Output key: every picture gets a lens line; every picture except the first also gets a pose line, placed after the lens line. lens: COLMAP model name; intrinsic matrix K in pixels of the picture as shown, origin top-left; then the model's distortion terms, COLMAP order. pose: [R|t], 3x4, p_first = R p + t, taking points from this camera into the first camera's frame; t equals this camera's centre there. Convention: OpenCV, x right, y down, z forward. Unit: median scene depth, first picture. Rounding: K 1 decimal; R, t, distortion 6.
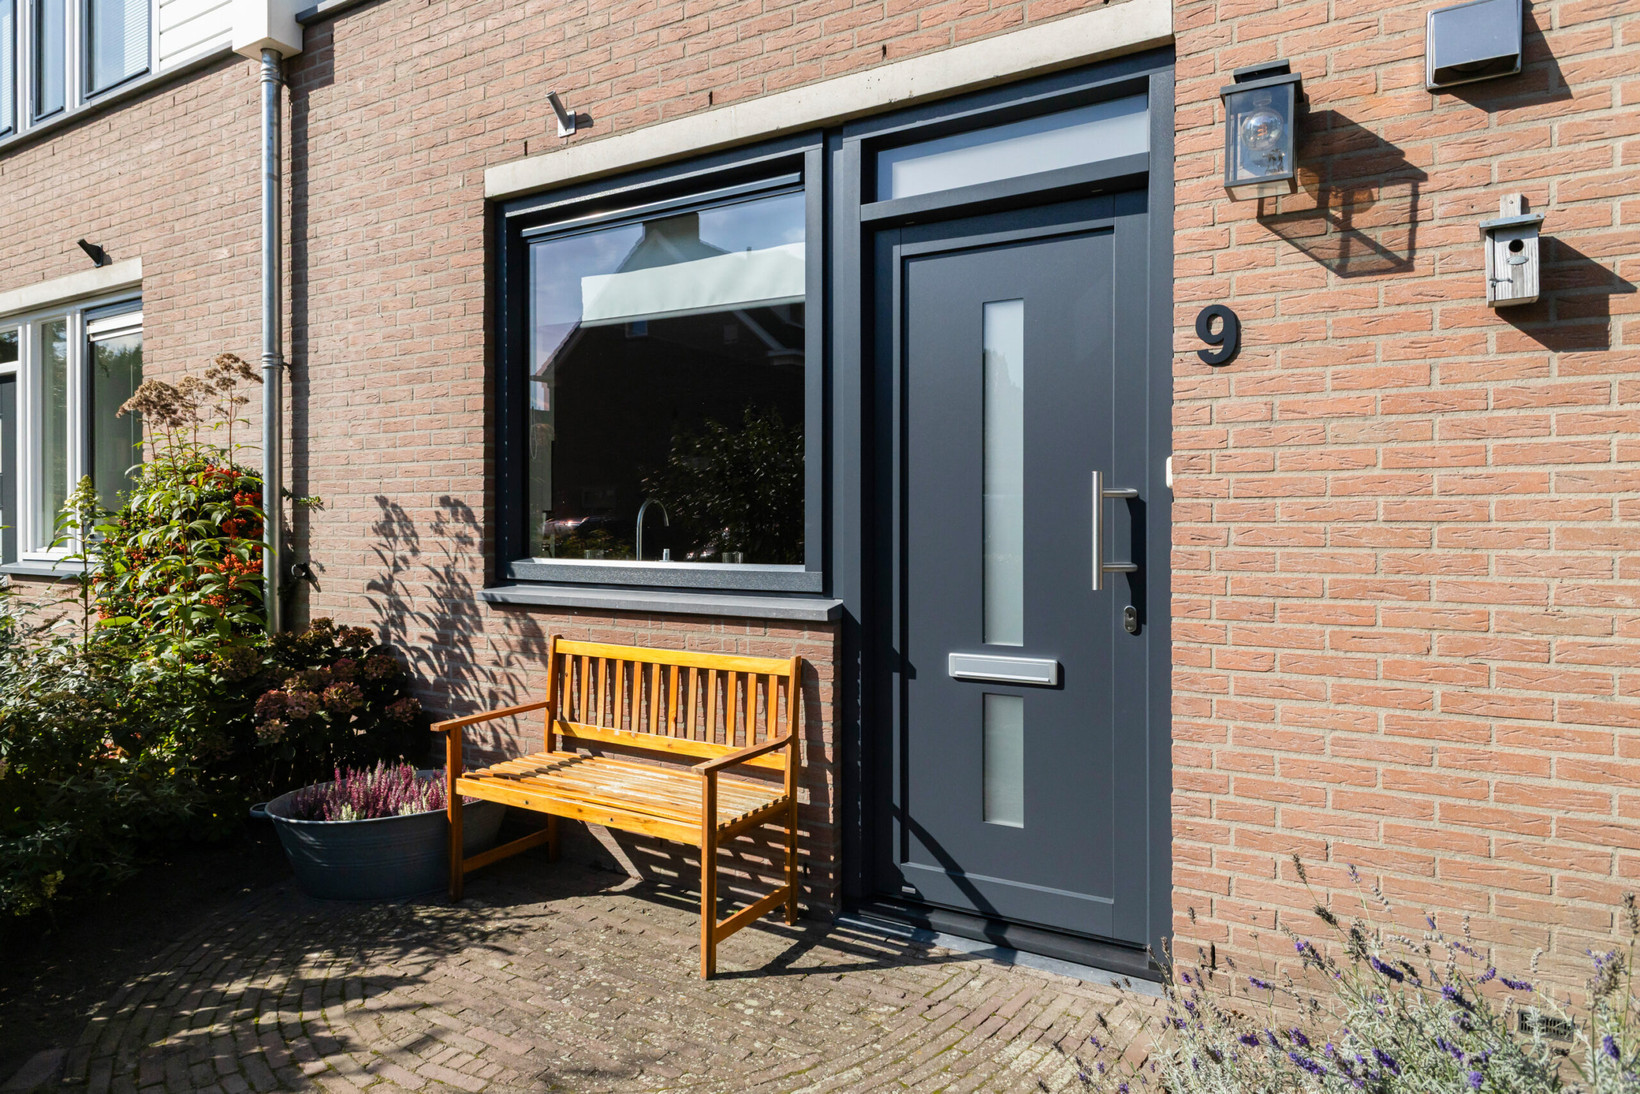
lens RADIAL K [[1013.0, 0, 806.2], [0, 1013.0, 530.4], [0, 0, 1]] dist [0.003628, 0.000199]
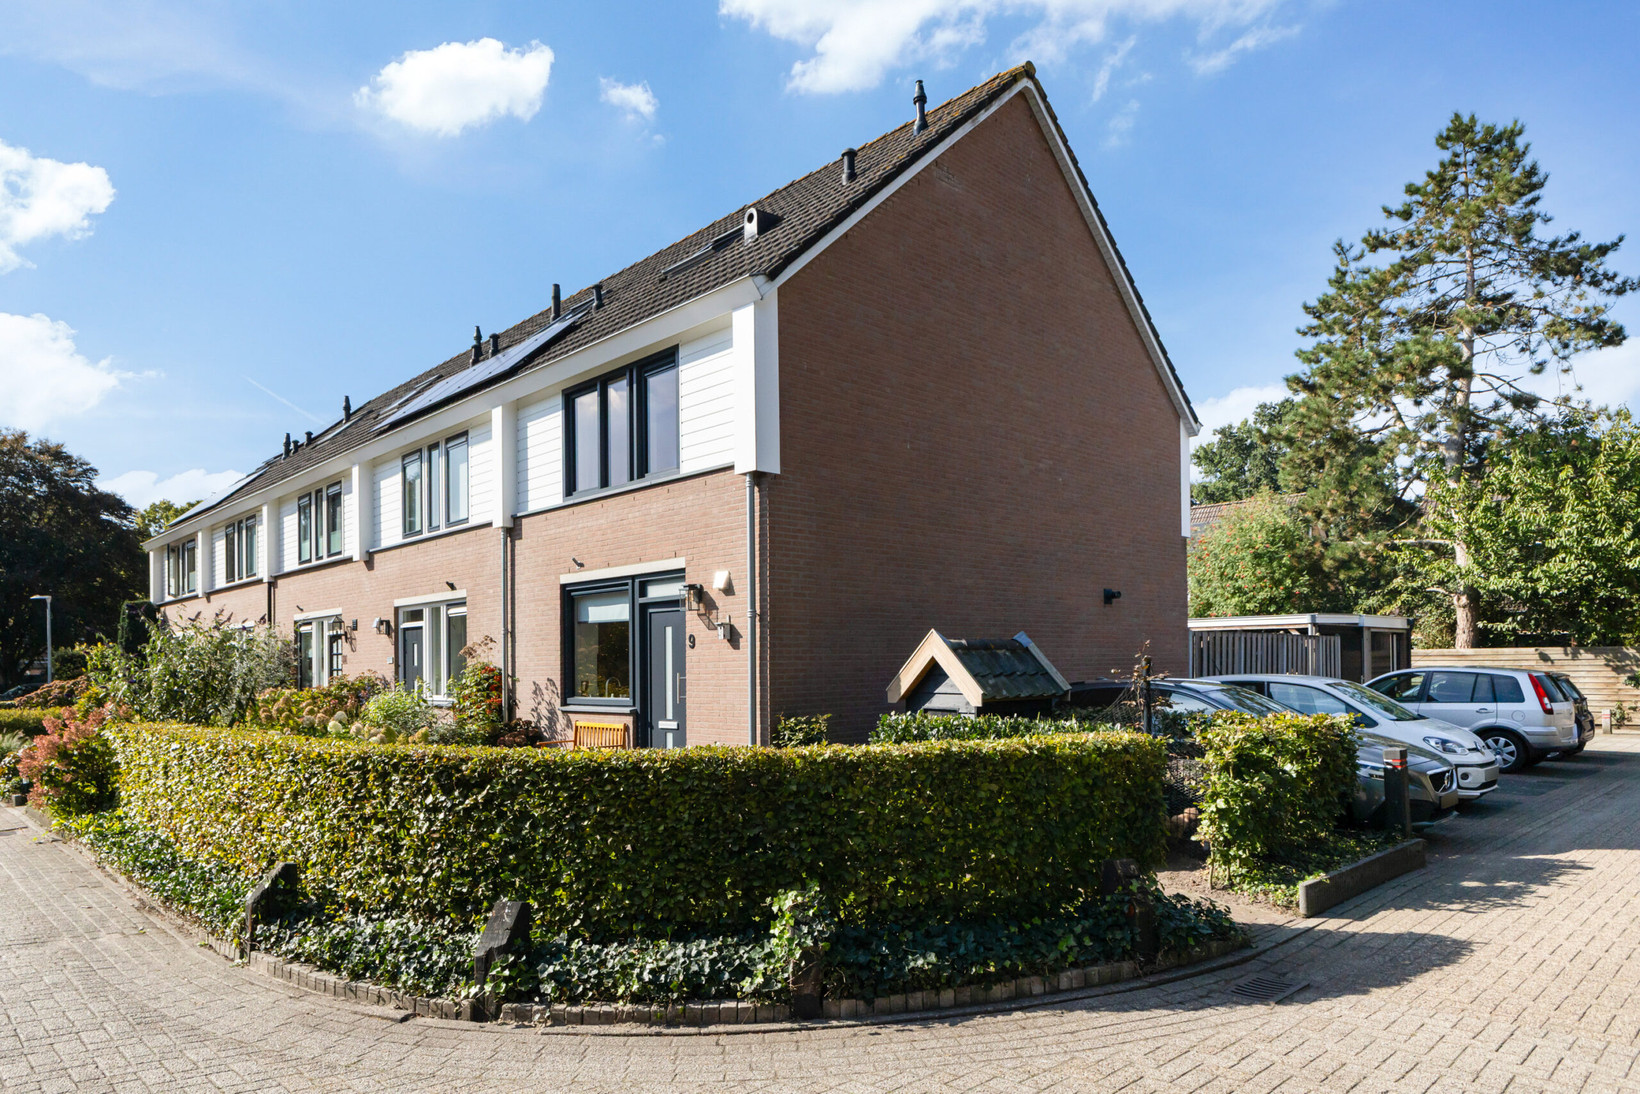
lens RADIAL K [[1013.0, 0, 781.0], [0, 1013.0, 642.1], [0, 0, 1]] dist [0.003628, 0.000199]
pose [[0.961806, -0.020551, -0.272960, 1.420124], [0.010525, 0.999217, -0.038145, -0.018897], [0.273530, 0.033815, 0.961269, -2.181319]]
